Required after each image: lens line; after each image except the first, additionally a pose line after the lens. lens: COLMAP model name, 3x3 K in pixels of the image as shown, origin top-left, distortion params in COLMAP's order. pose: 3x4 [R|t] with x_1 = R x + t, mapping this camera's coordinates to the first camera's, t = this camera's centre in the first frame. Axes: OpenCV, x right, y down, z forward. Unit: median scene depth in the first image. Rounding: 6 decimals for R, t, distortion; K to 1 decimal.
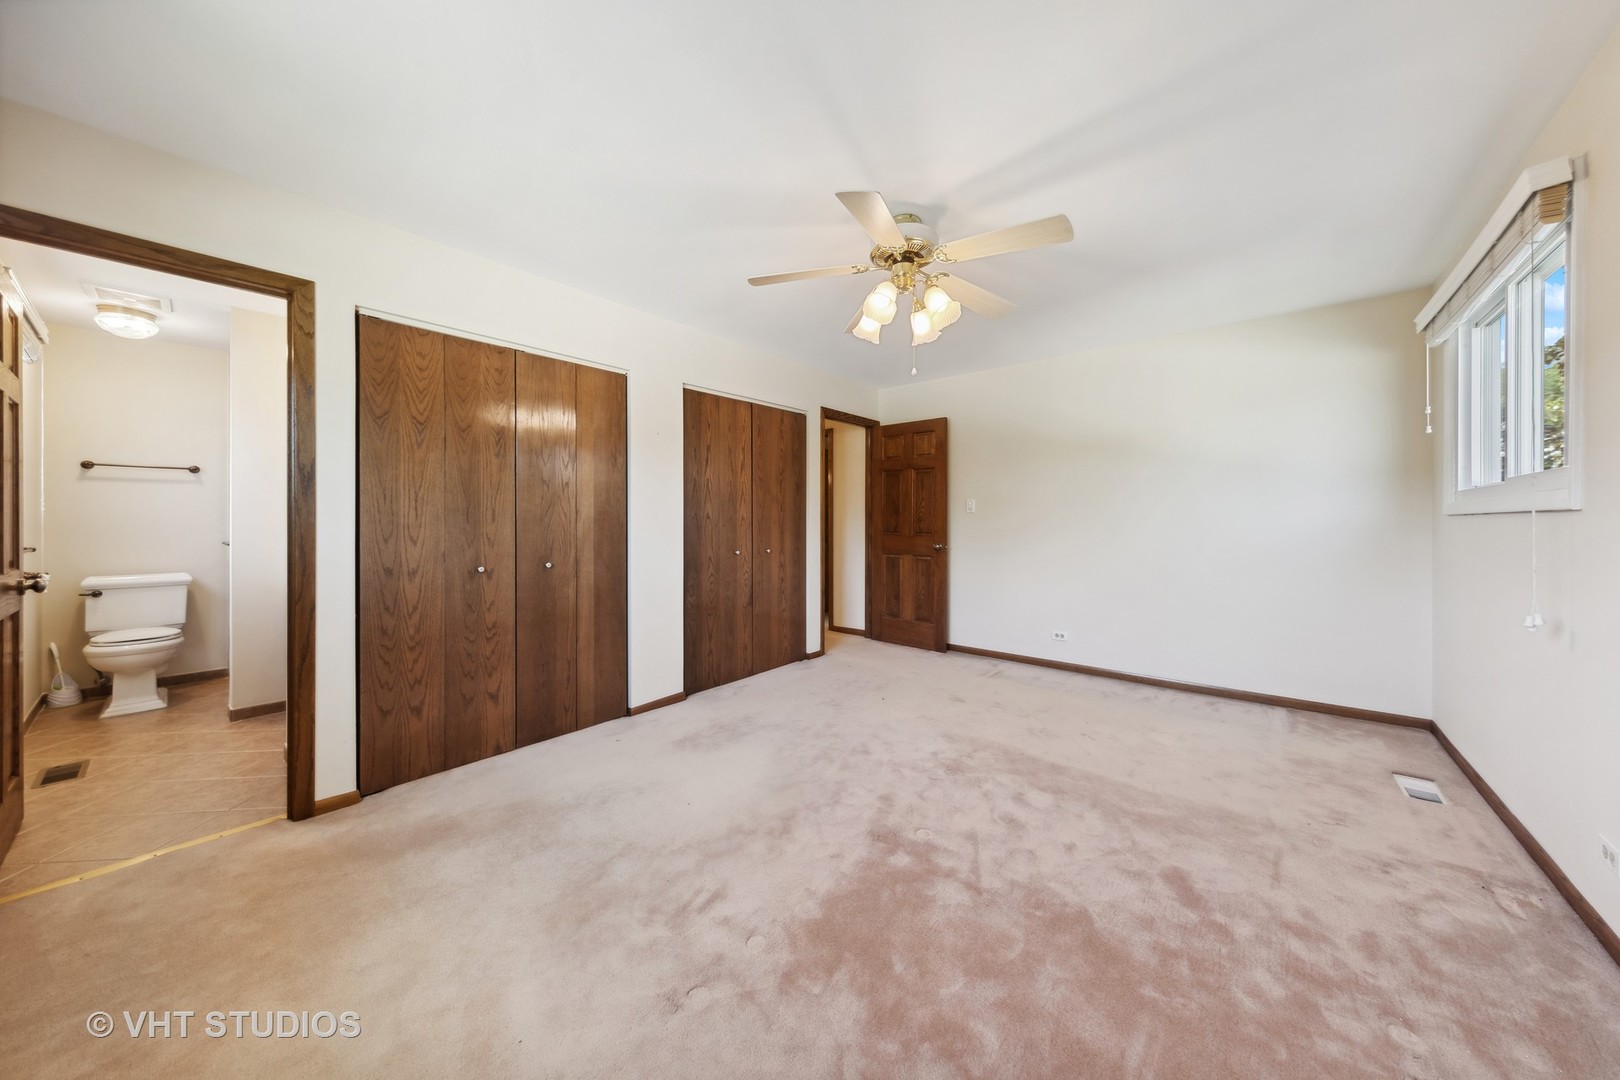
lens RADIAL K [[545.6, 0, 818.8], [0, 545.6, 526.5], [0, 0, 1]] dist [0.002911, 0.000128]
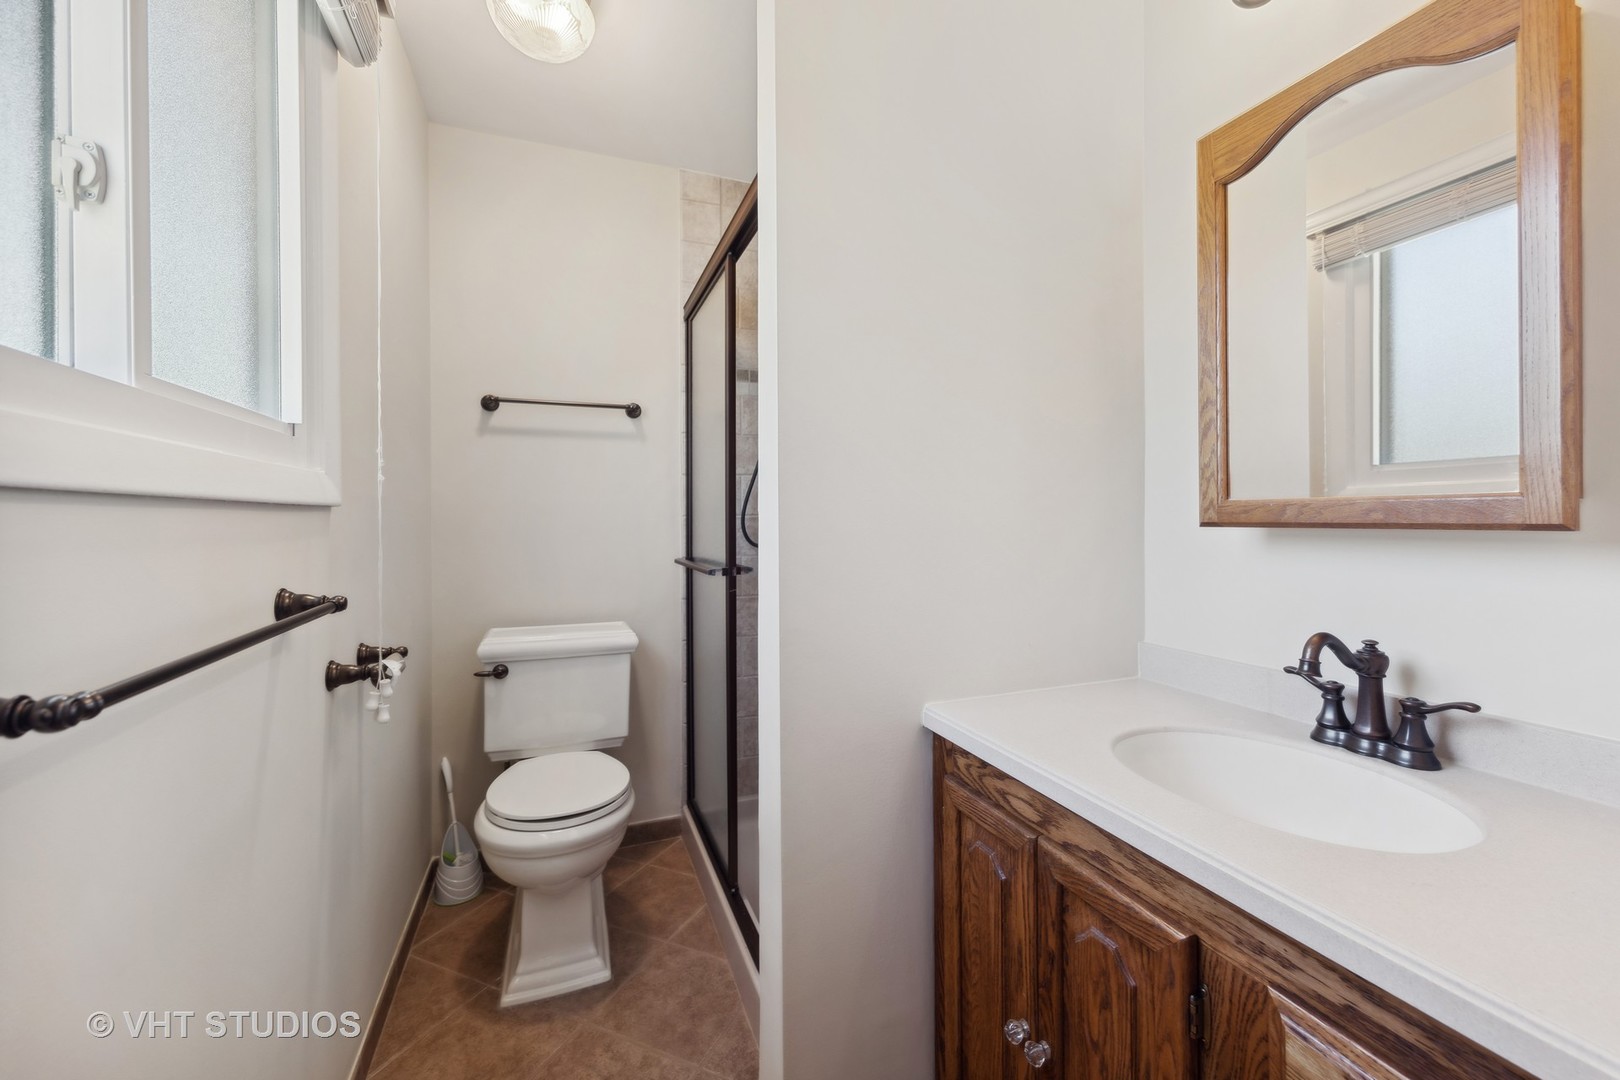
lens RADIAL K [[659.2, 0, 805.8], [0, 659.2, 527.7], [0, 0, 1]] dist [0.000450, 0.000026]
pose [[0.869798, 0.005932, -0.493372, -0.813754], [-0.002833, 0.999971, 0.007028, -0.004222], [0.493400, -0.004715, 0.869790, 0.639990]]
